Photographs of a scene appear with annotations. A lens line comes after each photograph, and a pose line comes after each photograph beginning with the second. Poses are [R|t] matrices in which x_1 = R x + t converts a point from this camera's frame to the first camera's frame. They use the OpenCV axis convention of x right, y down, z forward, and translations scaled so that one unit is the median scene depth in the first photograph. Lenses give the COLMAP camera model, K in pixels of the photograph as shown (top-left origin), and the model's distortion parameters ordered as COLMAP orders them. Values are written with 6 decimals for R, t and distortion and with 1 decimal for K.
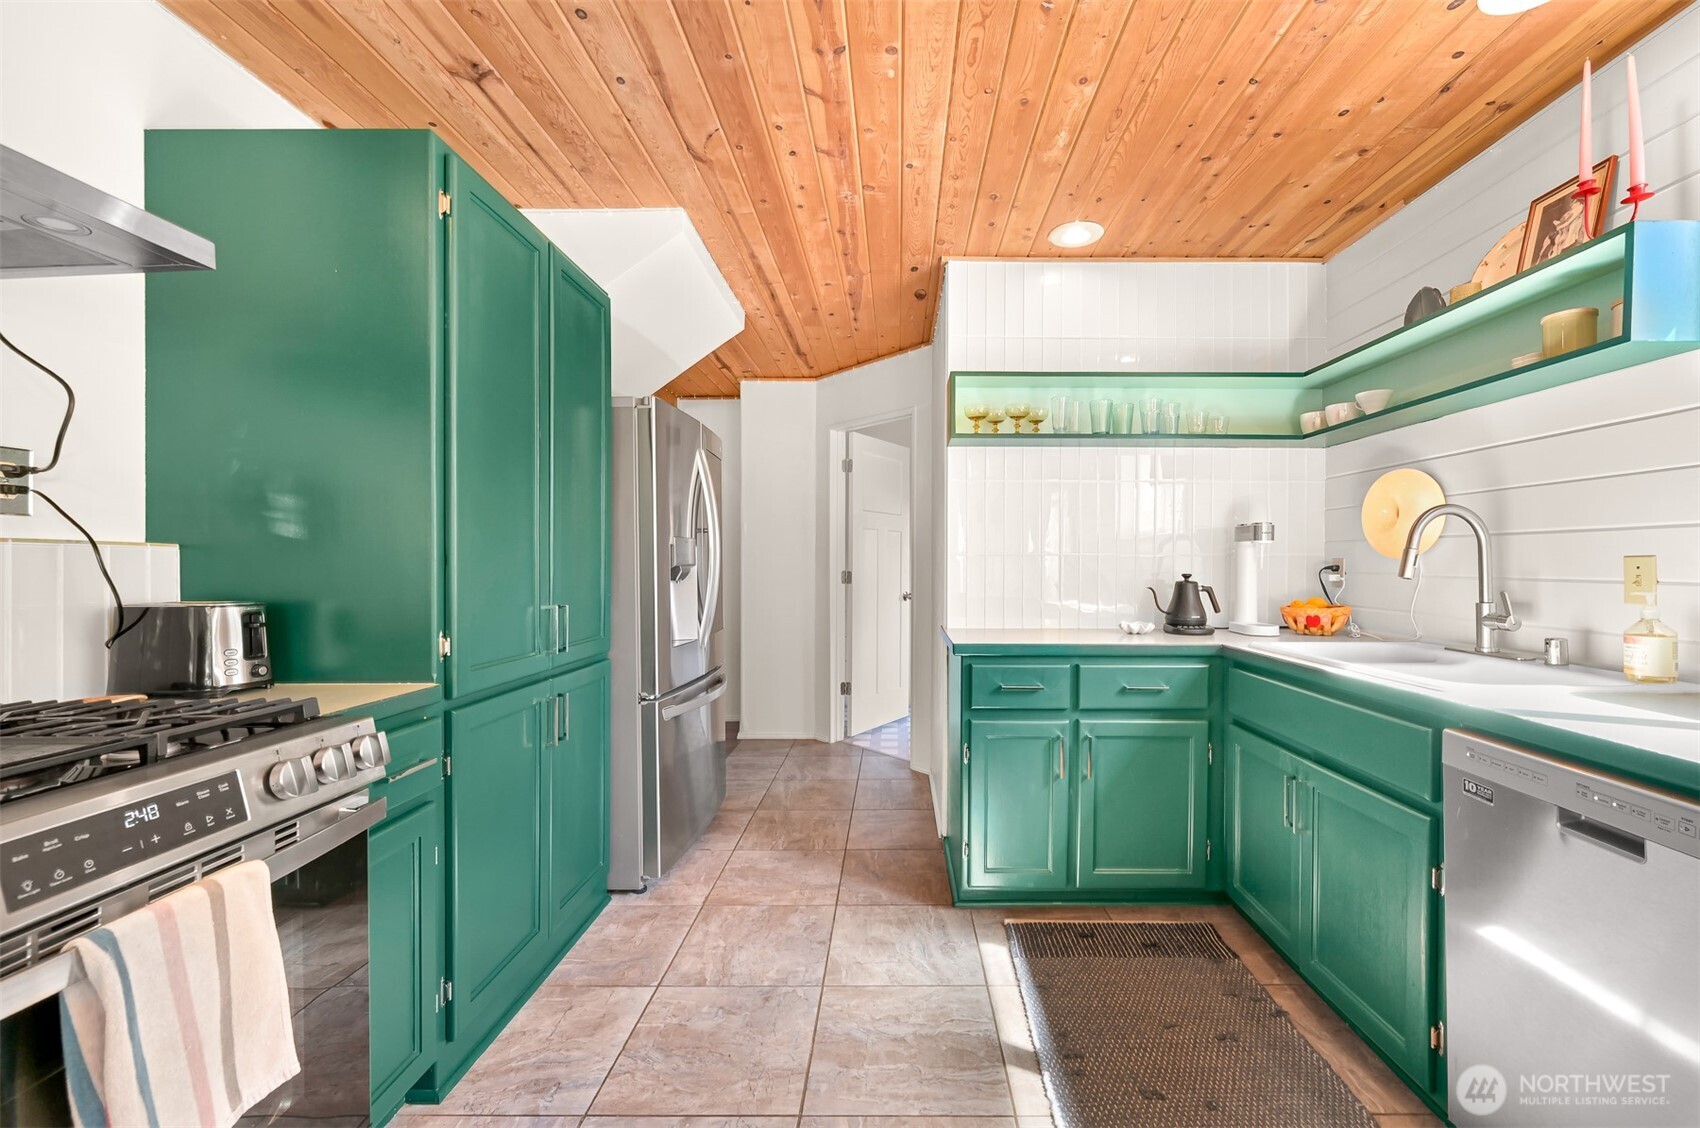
lens RADIAL K [[710.9, 0, 913.4], [0, 710.9, 567.0], [0, 0, 1]] dist [-0.000453, -0.000015]
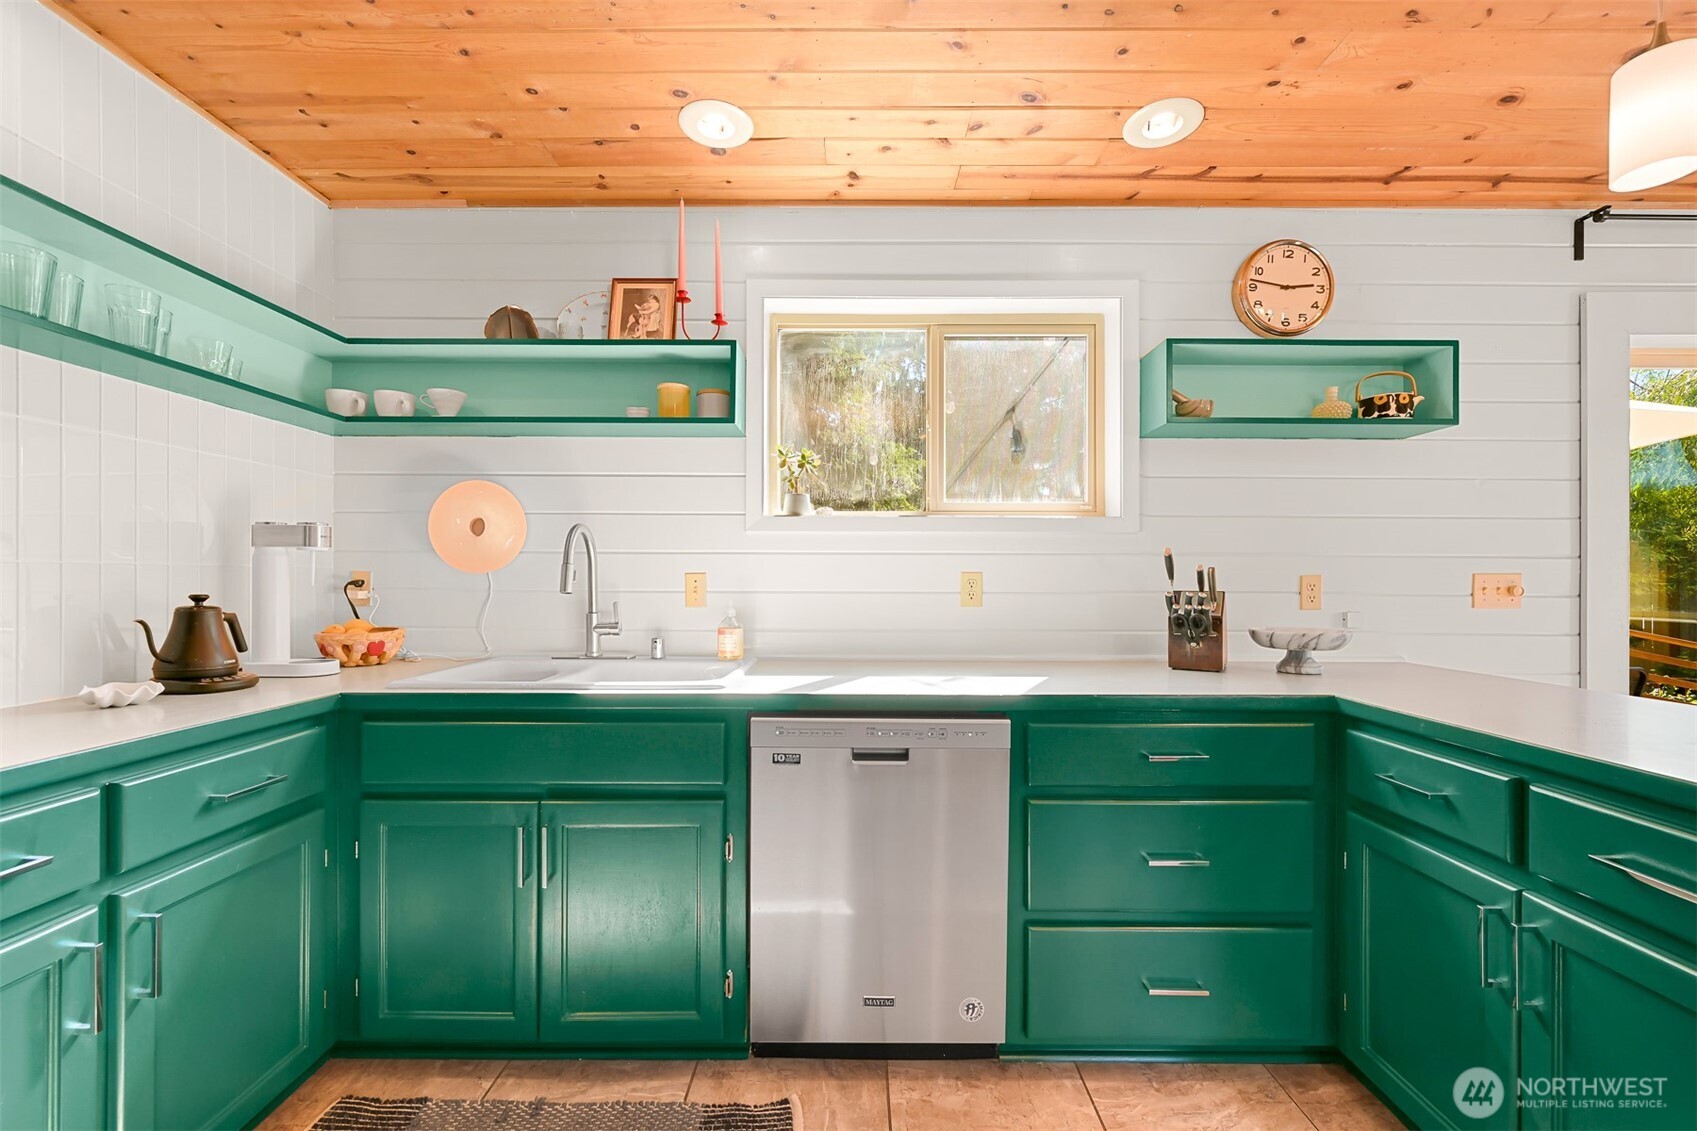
lens RADIAL K [[679.9, 0, 840.8], [0, 679.9, 580.6], [0, 0, 1]] dist [-0.001042, -0.000118]
pose [[0.019386, -0.004783, 0.999801, -0.226538], [0.002707, 0.999985, 0.004731, -0.004661], [-0.999808, 0.002615, 0.019398, 0.483027]]
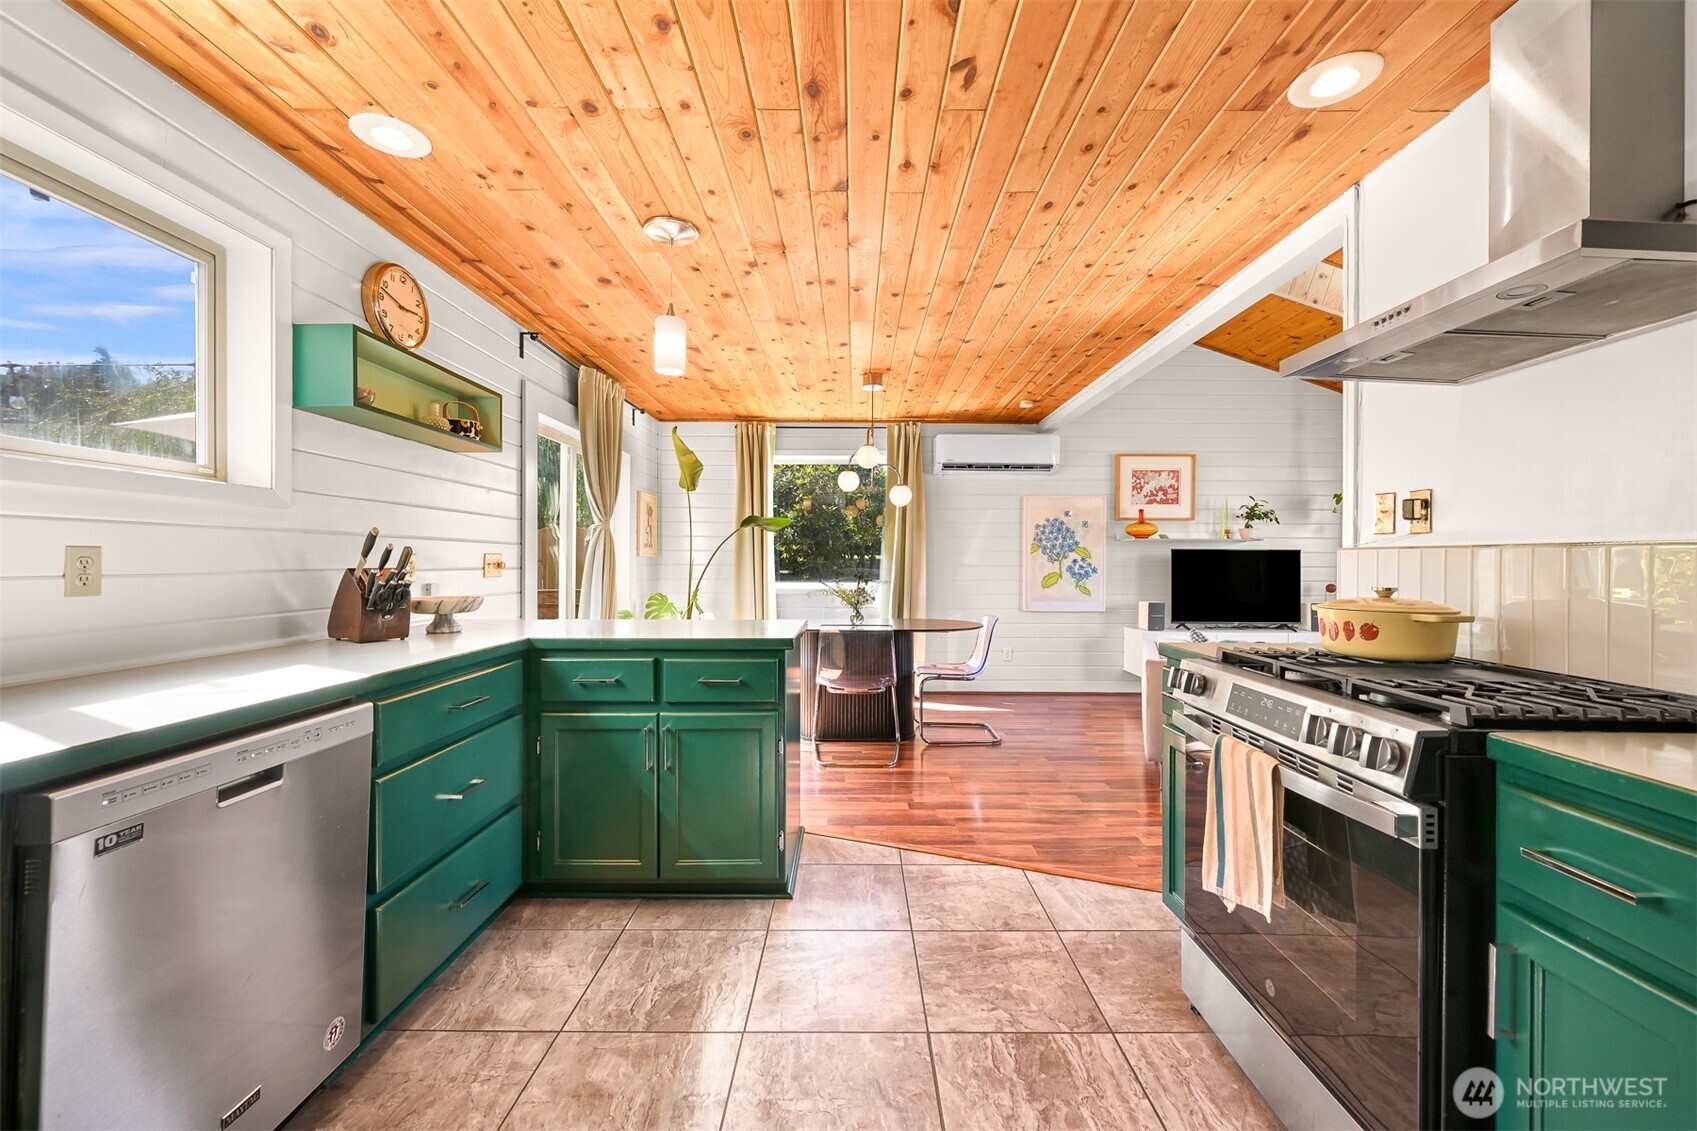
lens RADIAL K [[652.9, 0, 877.2], [0, 652.9, 562.3], [0, 0, 1]] dist [-0.001128, 0.000009]
pose [[-0.999942, -0.004151, -0.009898, -0.031045], [-0.004233, 0.999957, 0.008289, -0.004690], [0.009863, 0.008331, -0.999917, 0.954509]]
